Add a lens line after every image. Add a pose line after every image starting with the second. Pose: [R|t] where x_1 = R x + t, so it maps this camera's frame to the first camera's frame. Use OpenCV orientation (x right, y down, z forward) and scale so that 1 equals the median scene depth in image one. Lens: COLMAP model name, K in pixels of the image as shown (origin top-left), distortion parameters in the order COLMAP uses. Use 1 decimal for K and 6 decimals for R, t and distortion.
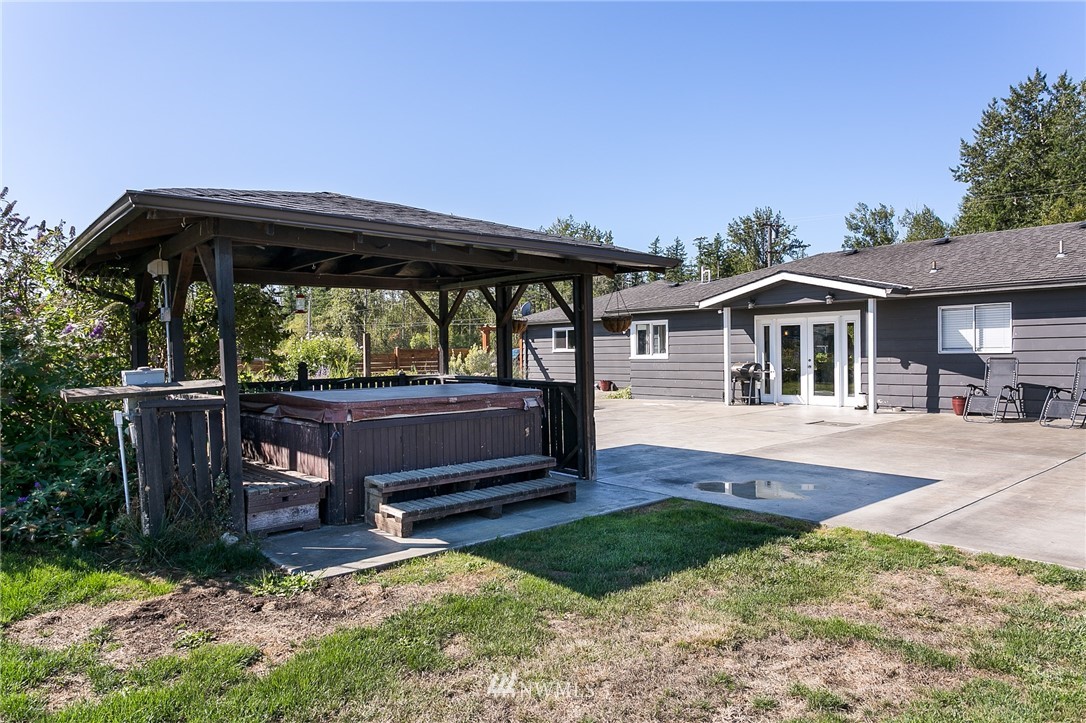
lens RADIAL K [[694.3, 0, 566.6], [0, 694.3, 358.3], [0, 0, 1]] dist [0.039119, -0.002195]
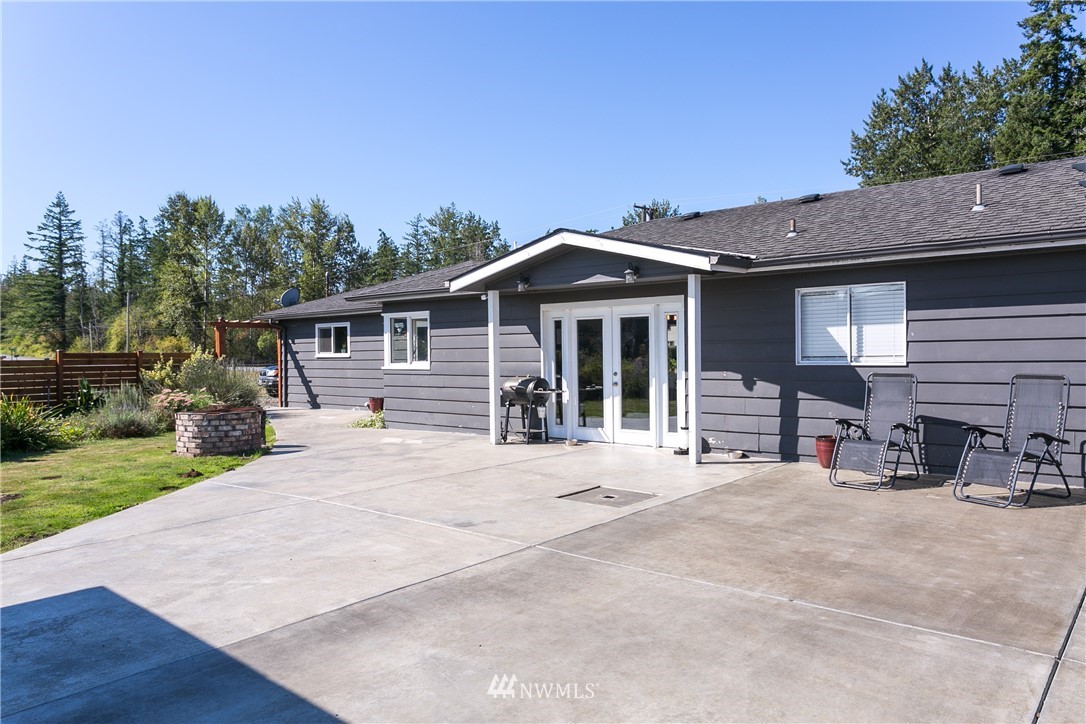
lens RADIAL K [[736.4, 0, 545.0], [0, 736.4, 357.3], [0, 0, 1]] dist [0.012652, 0.007247]
pose [[0.993564, -0.000051, 0.113268, 0.201385], [0.000416, 0.999995, -0.003196, -0.010004], [-0.113267, 0.003223, 0.993559, 0.324112]]
